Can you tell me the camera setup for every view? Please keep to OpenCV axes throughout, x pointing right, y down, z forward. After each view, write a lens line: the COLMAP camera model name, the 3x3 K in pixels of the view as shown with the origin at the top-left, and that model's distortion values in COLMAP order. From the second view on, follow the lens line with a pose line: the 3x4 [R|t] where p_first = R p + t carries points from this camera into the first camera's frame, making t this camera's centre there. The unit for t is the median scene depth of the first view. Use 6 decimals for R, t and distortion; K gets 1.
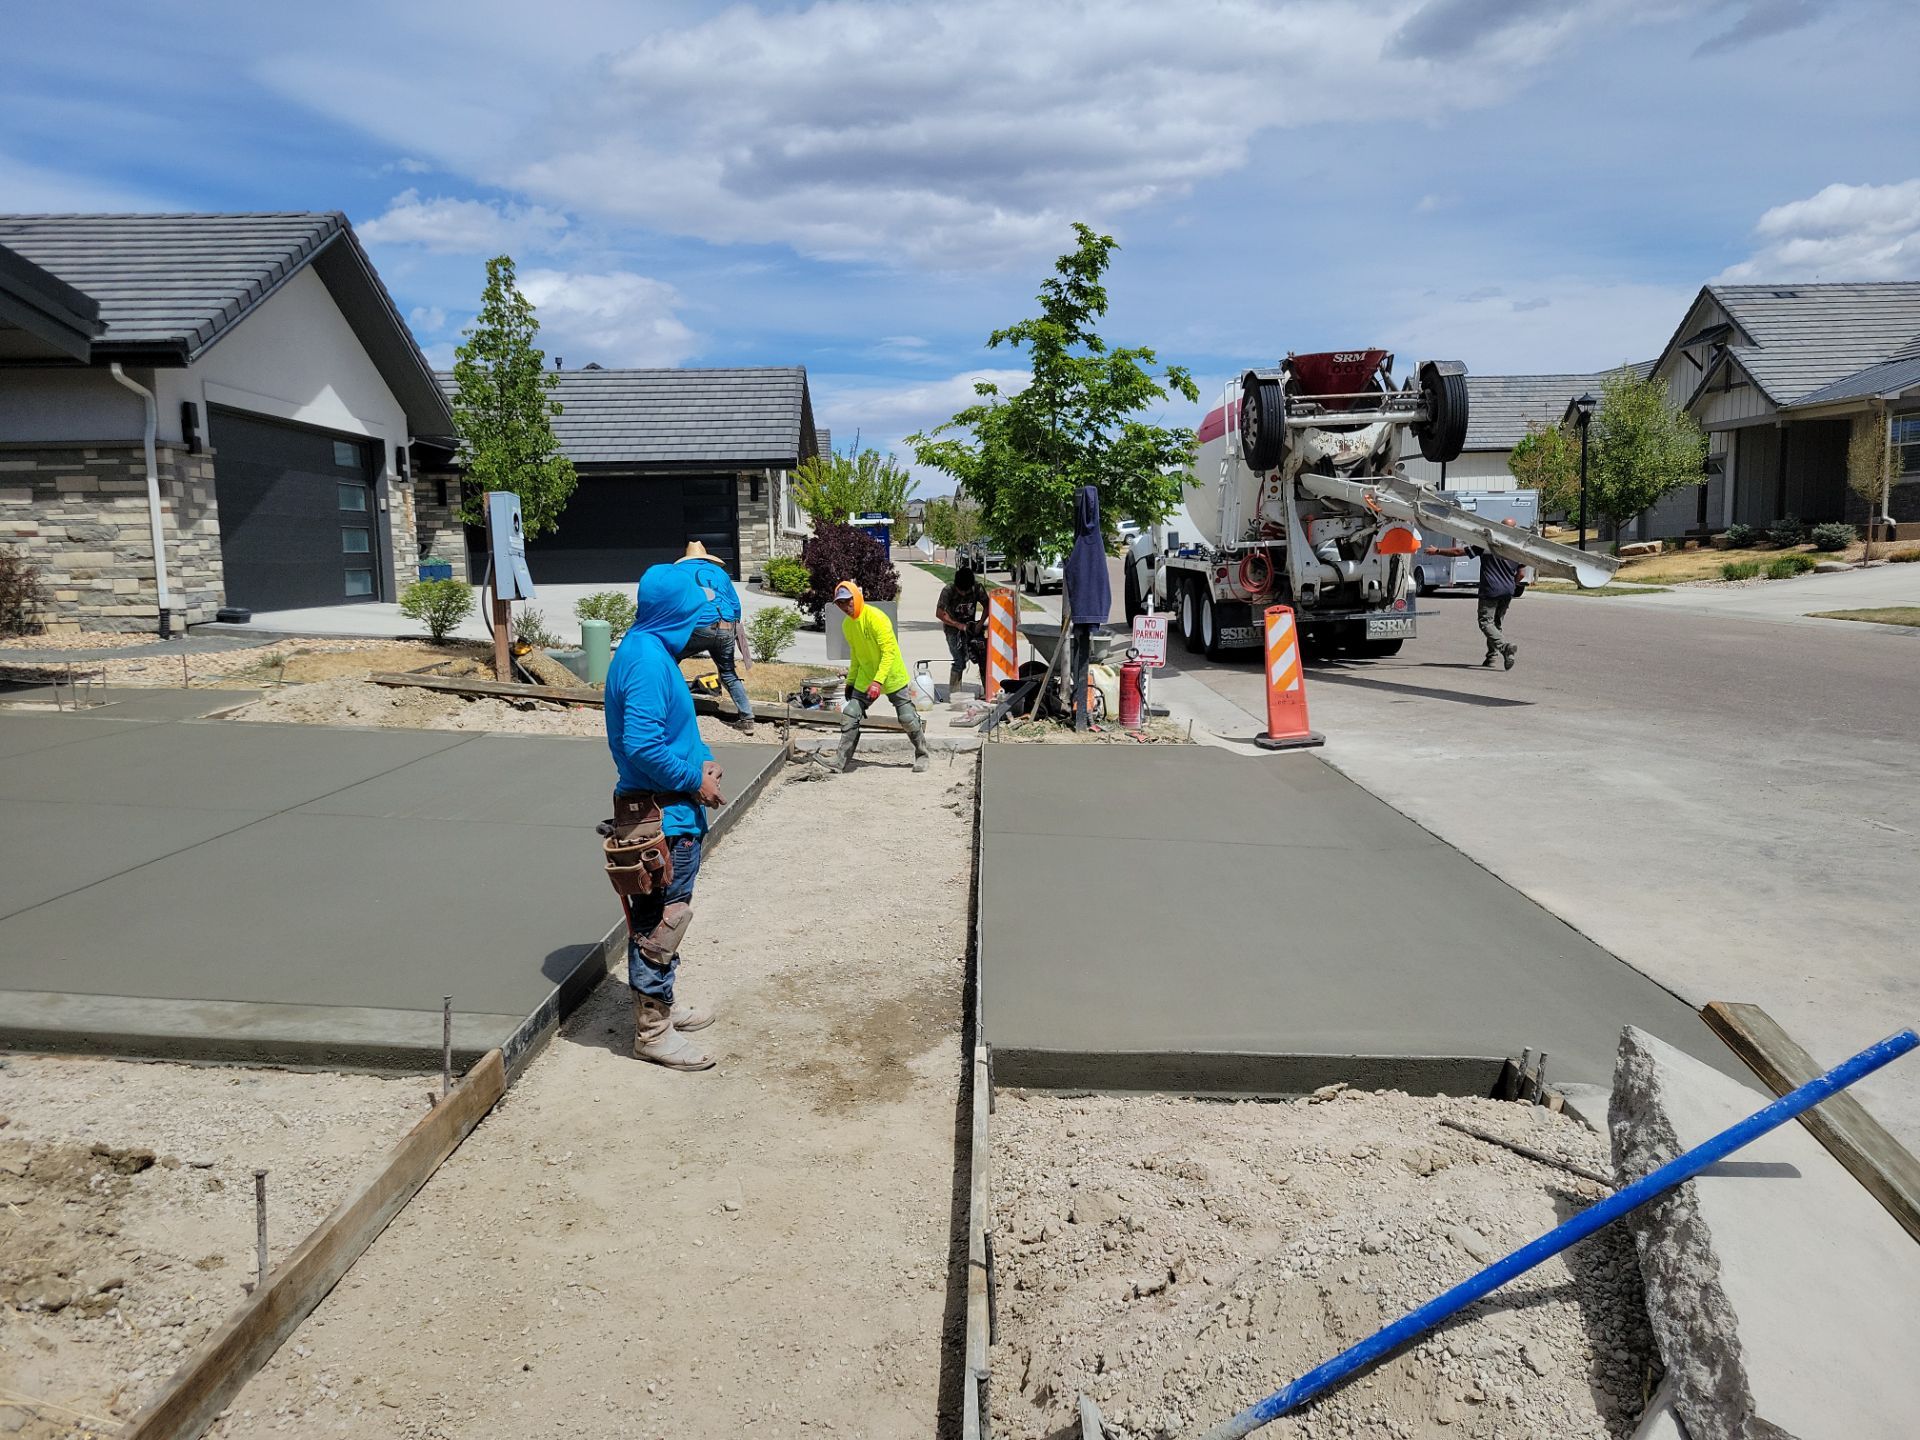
lens RADIAL K [[1475.2, 0, 970.8], [0, 1475.2, 706.5], [0, 0, 1]] dist [0.088414, -0.055031]
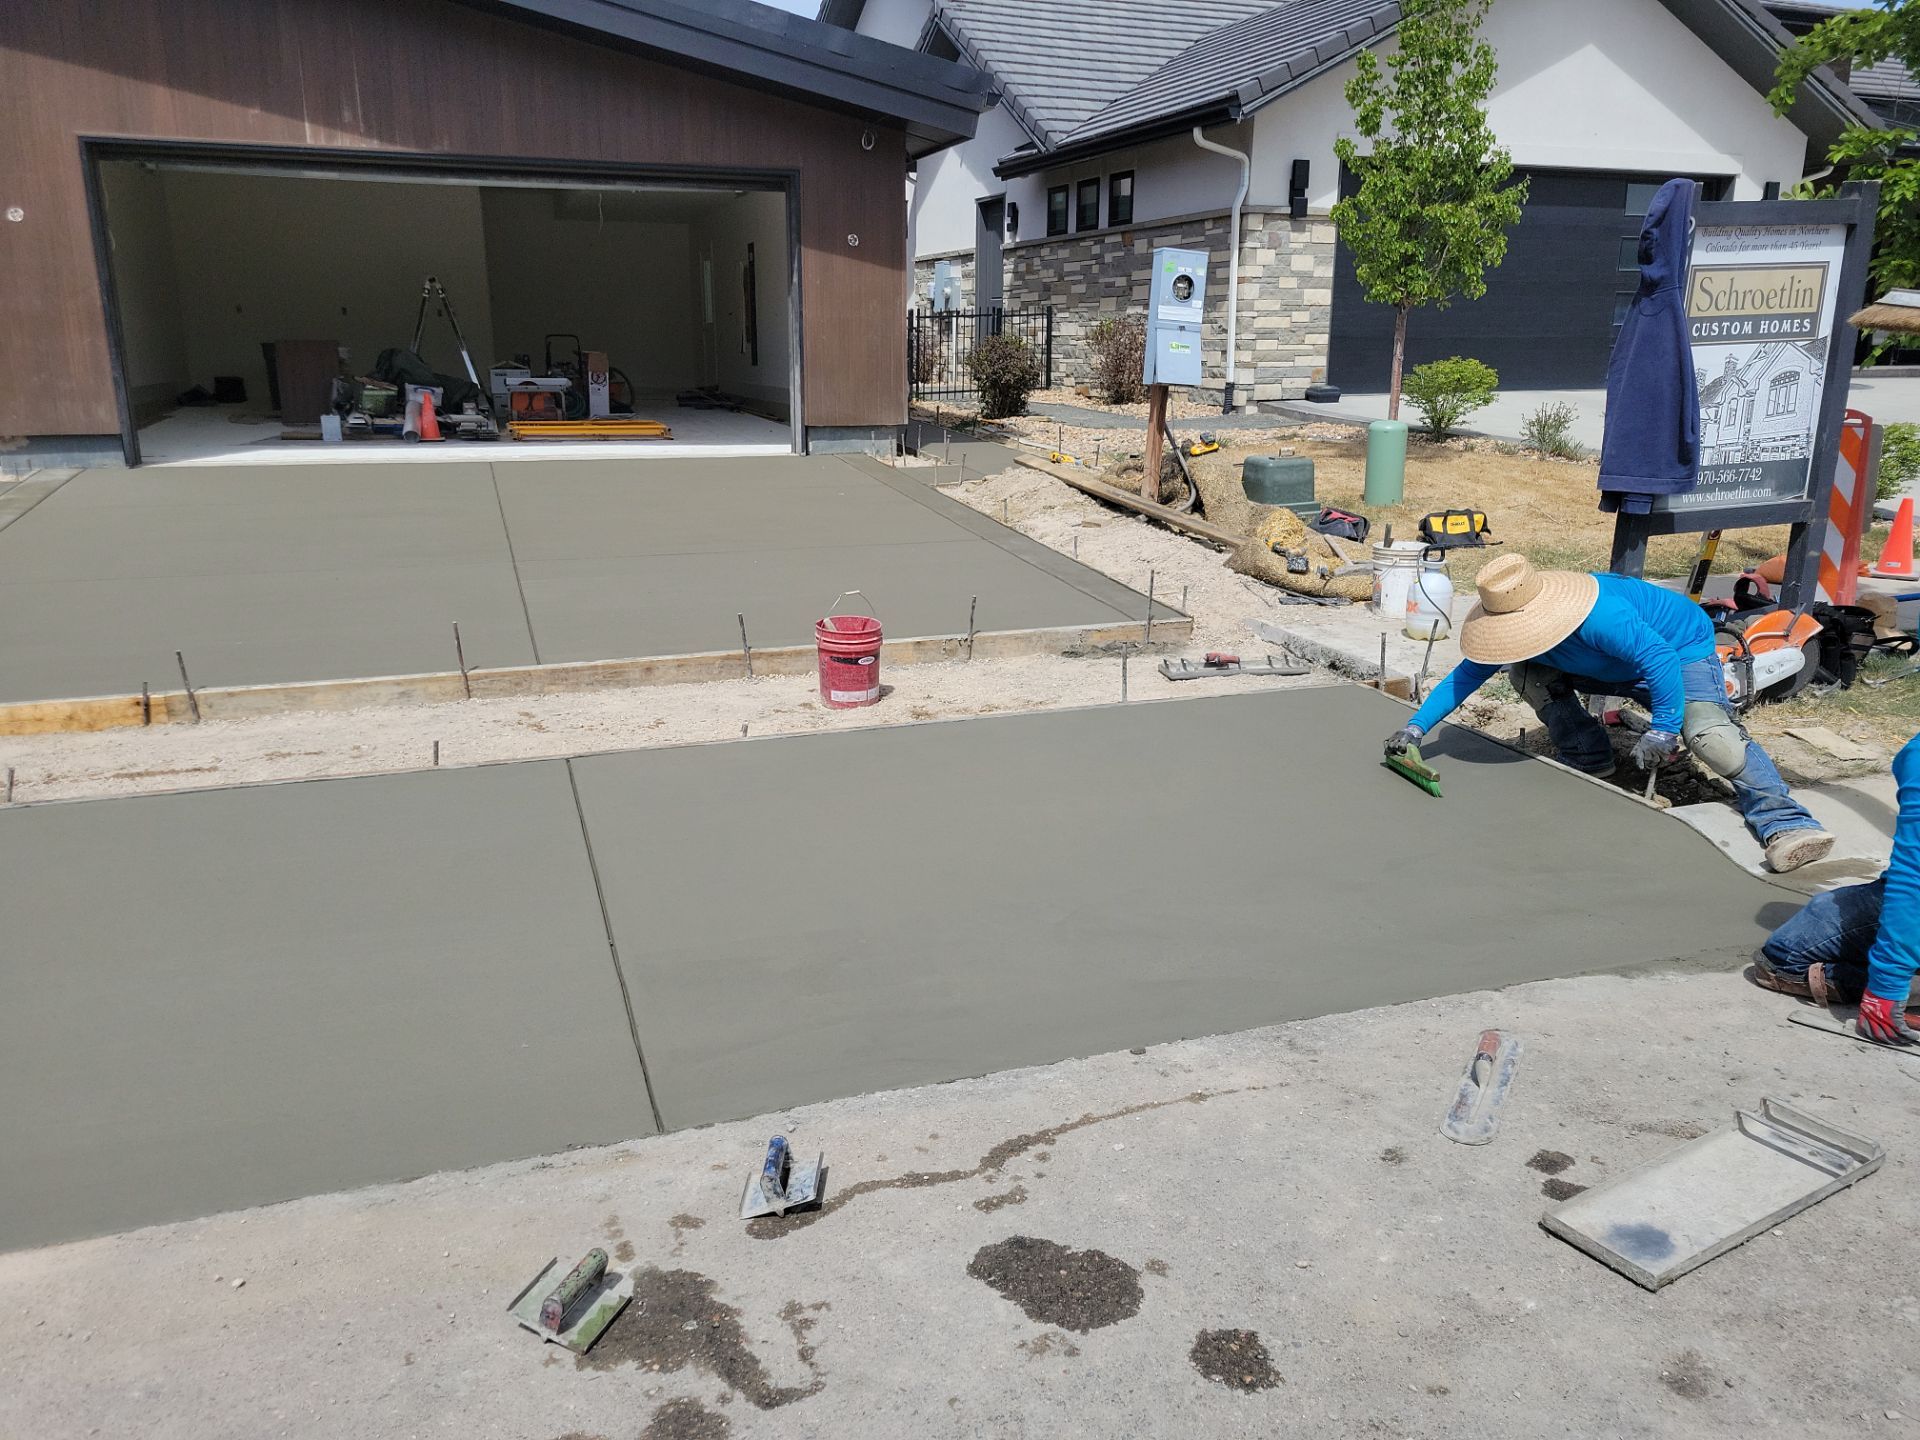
lens RADIAL K [[1468.8, 0, 960.0], [0, 1468.8, 720.0], [0, 0, 1]] dist [0.066404, -0.048753]
pose [[0.388791, 0.250853, -0.886518, 0.318169], [-0.108118, 0.967994, 0.226492, -0.050365], [0.914960, 0.007790, 0.403469, 0.436394]]
